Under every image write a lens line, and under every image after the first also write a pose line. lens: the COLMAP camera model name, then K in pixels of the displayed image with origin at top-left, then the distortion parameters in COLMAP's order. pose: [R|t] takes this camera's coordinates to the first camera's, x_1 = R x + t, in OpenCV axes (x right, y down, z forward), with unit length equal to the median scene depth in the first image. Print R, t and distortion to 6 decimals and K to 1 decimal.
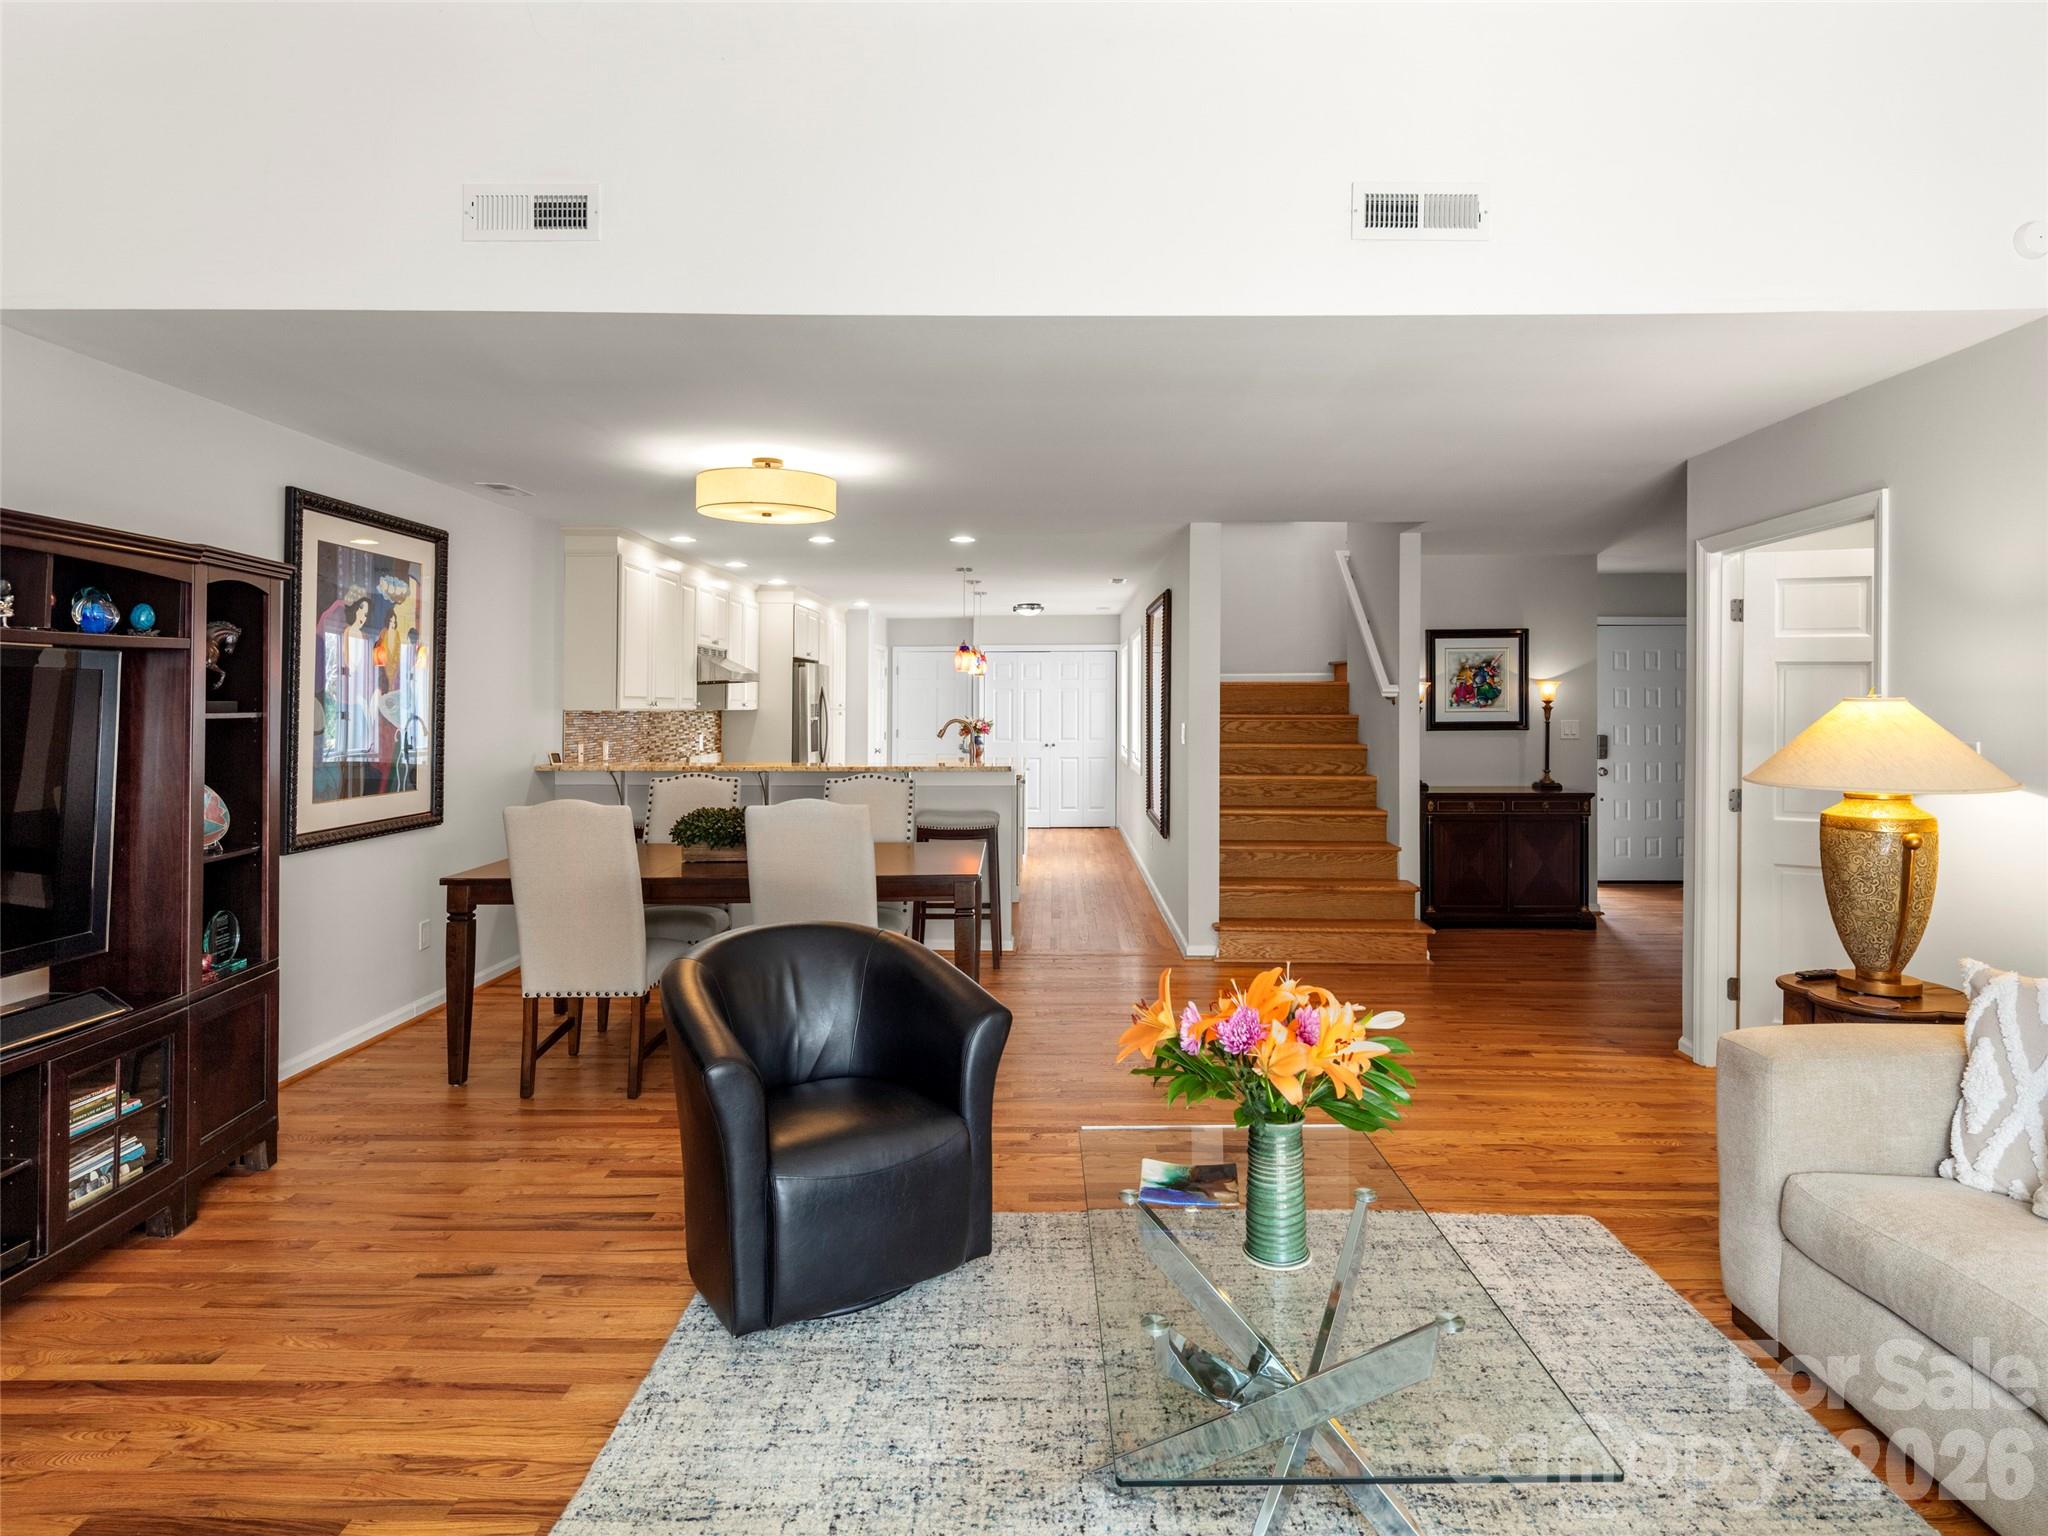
lens RADIAL K [[1123.9, 0, 1036.6], [0, 1123.9, 696.8], [0, 0, 1]] dist [0.009840, -0.008212]
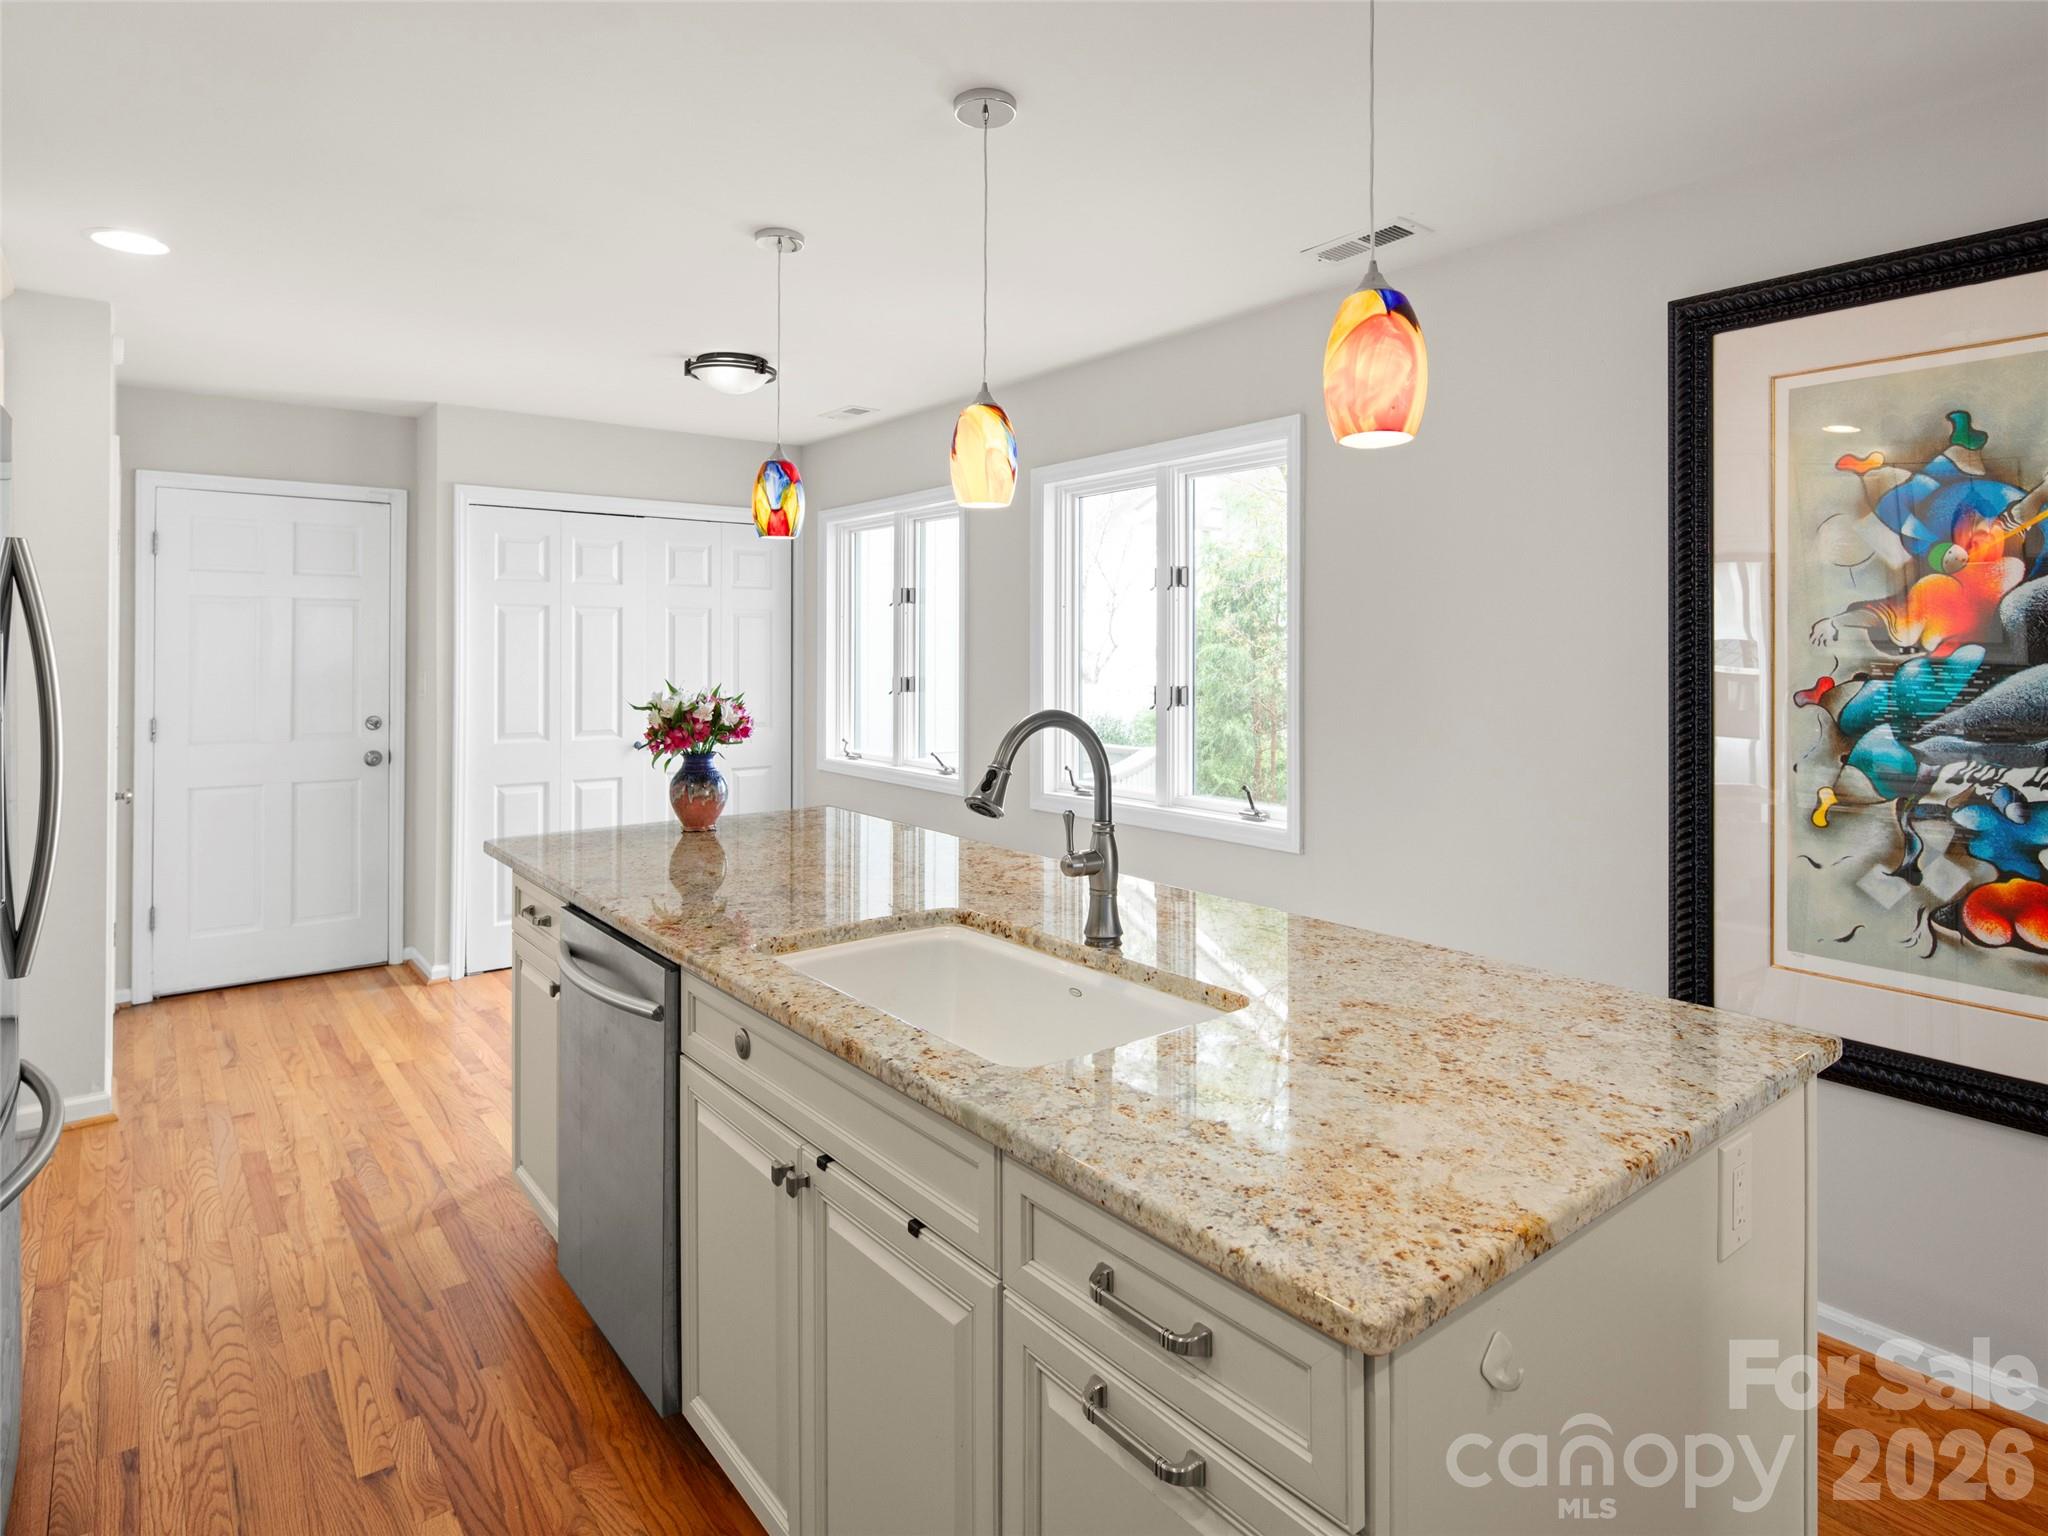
lens RADIAL K [[1123.9, 0, 1019.6], [0, 1123.9, 655.2], [0, 0, 1]] dist [0.009840, -0.008212]
pose [[0.773446, 0.001901, 0.633860, -0.280087], [-0.008243, 0.999941, 0.007060, 0.012190], [-0.633809, -0.010685, 0.773416, 1.184358]]
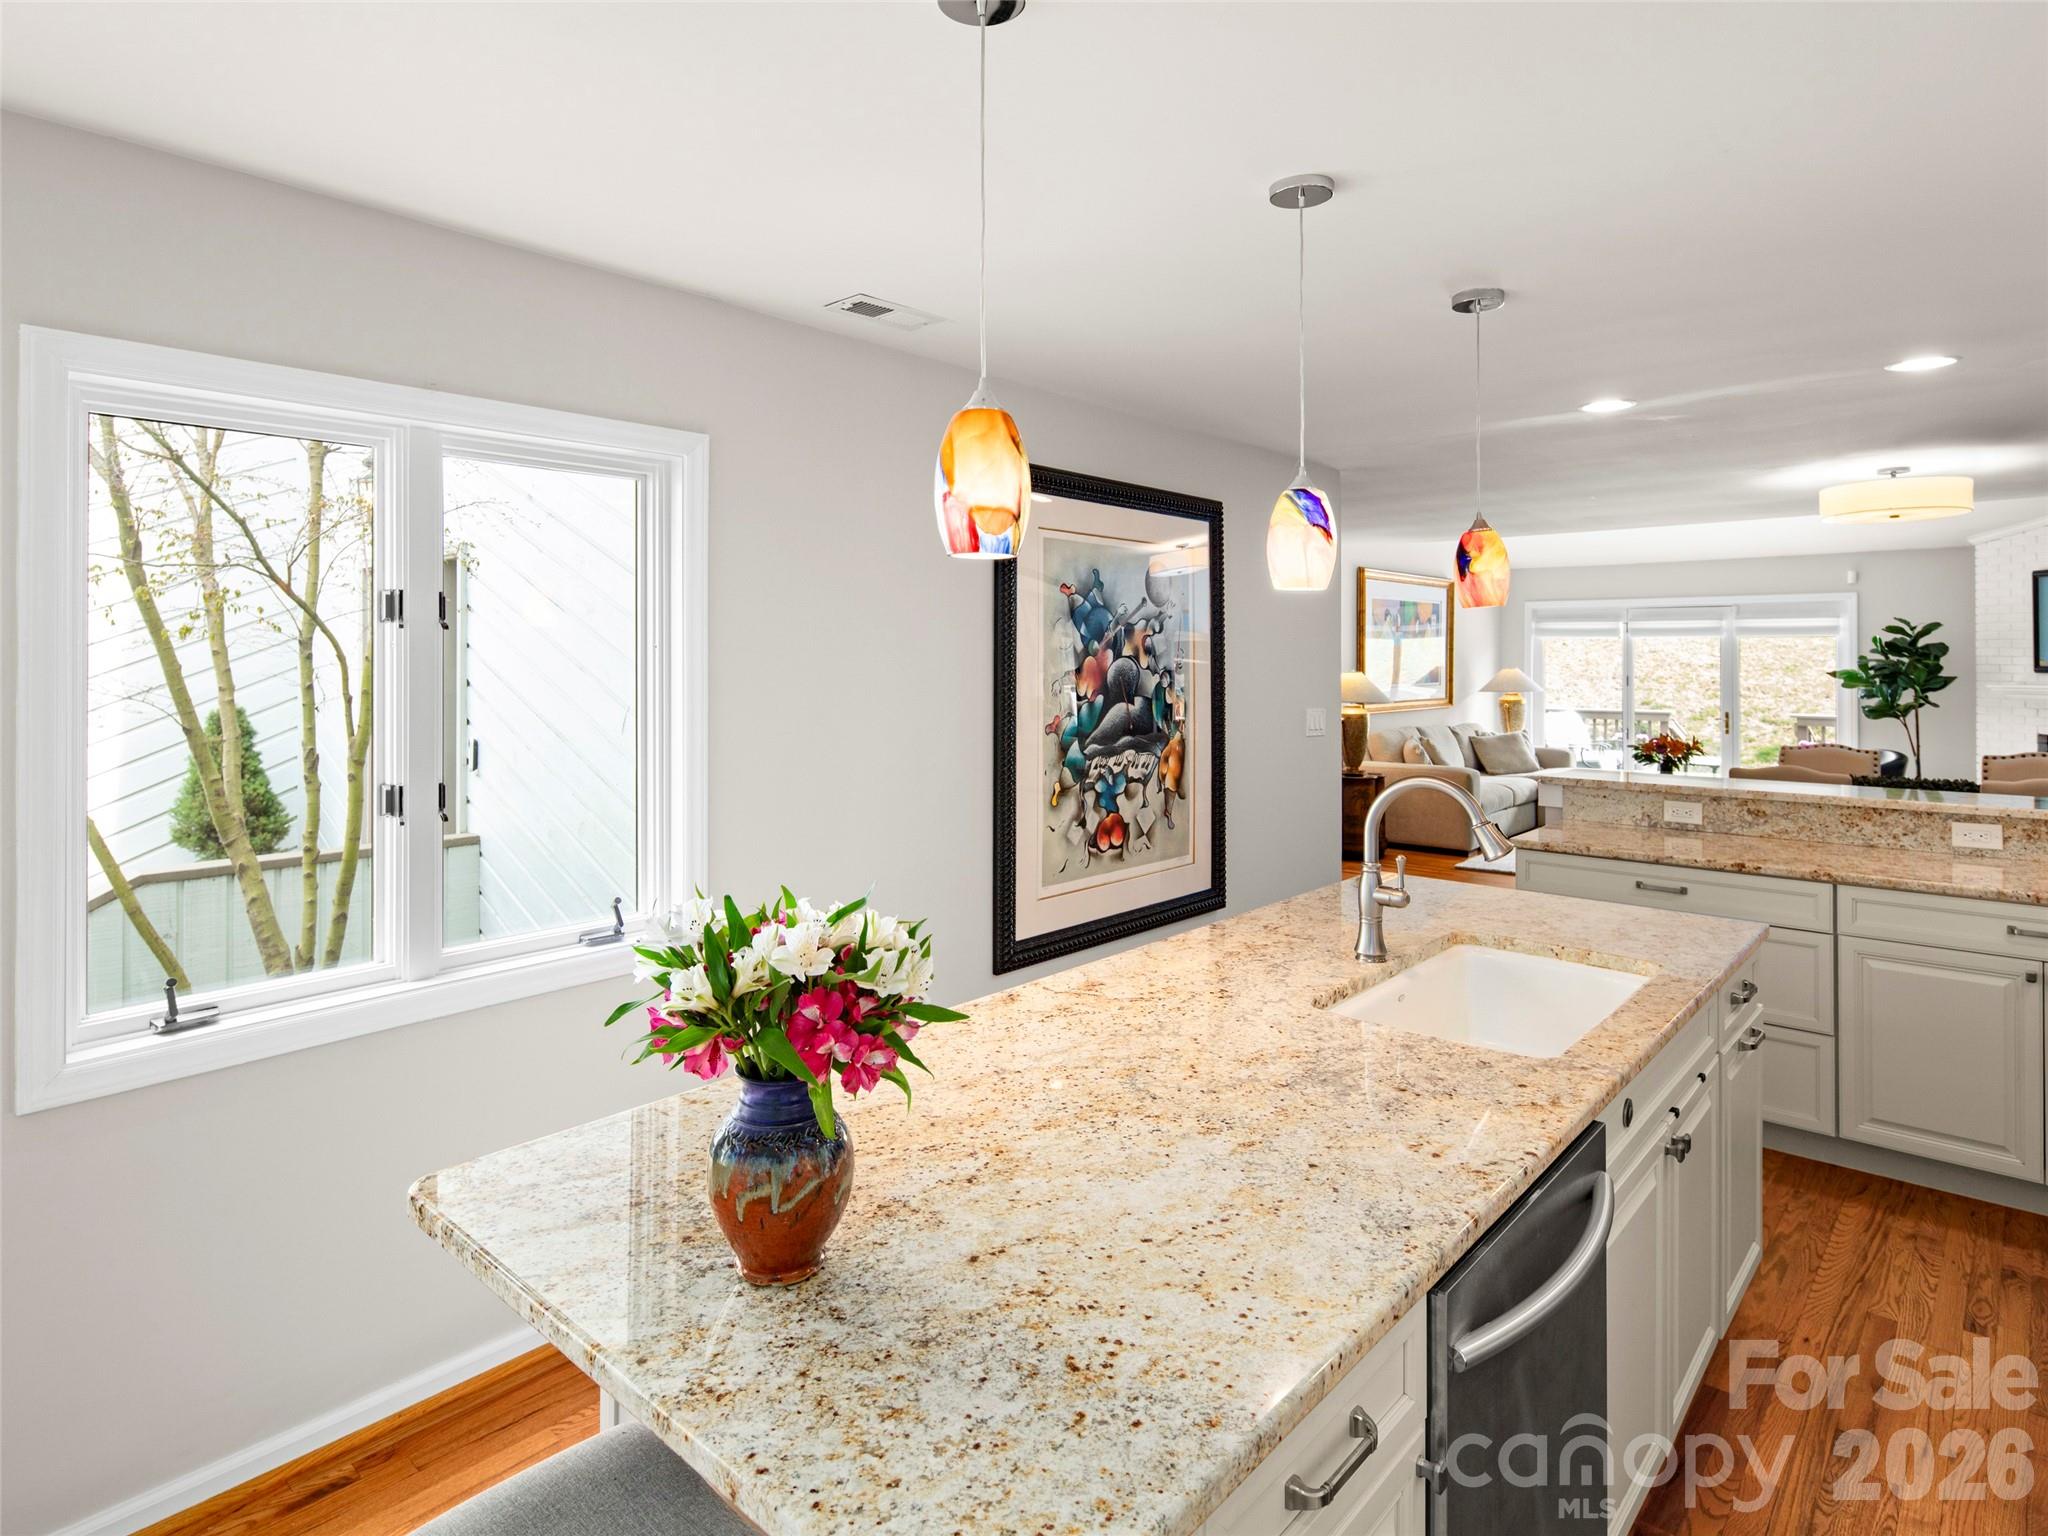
lens RADIAL K [[1123.9, 0, 1016.4], [0, 1123.9, 652.7], [0, 0, 1]] dist [0.009840, -0.008212]
pose [[-0.750957, 0.001543, 0.660349, -0.231895], [-0.005703, 0.999945, -0.008822, -0.007674], [-0.660326, -0.010391, -0.750907, 1.745466]]
